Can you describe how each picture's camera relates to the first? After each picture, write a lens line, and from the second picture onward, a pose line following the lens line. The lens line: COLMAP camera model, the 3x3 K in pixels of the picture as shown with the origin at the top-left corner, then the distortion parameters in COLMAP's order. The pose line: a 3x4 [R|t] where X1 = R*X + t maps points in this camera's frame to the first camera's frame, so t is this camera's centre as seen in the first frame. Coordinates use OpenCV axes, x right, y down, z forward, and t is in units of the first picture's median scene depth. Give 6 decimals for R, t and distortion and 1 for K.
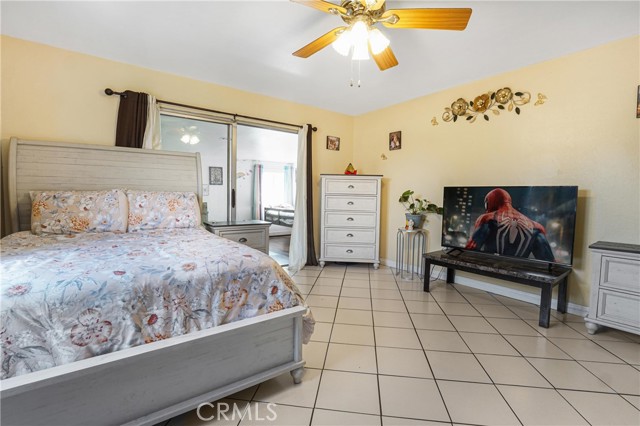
lens RADIAL K [[289.3, 0, 318.1], [0, 289.3, 210.1], [0, 0, 1]] dist [-0.027853, 0.000067]
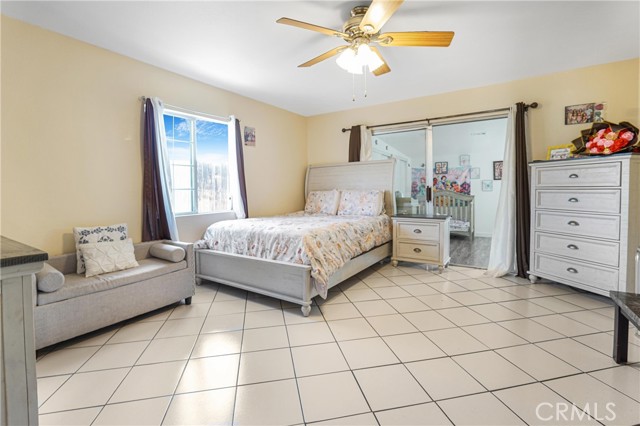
lens RADIAL K [[287.0, 0, 317.9], [0, 287.0, 192.8], [0, 0, 1]] dist [-0.038118, 0.010547]
pose [[0.337836, -0.011376, -0.941136, 0.763409], [-0.033406, 0.999152, -0.024069, -0.006740], [0.940612, 0.039571, 0.337169, 0.298225]]
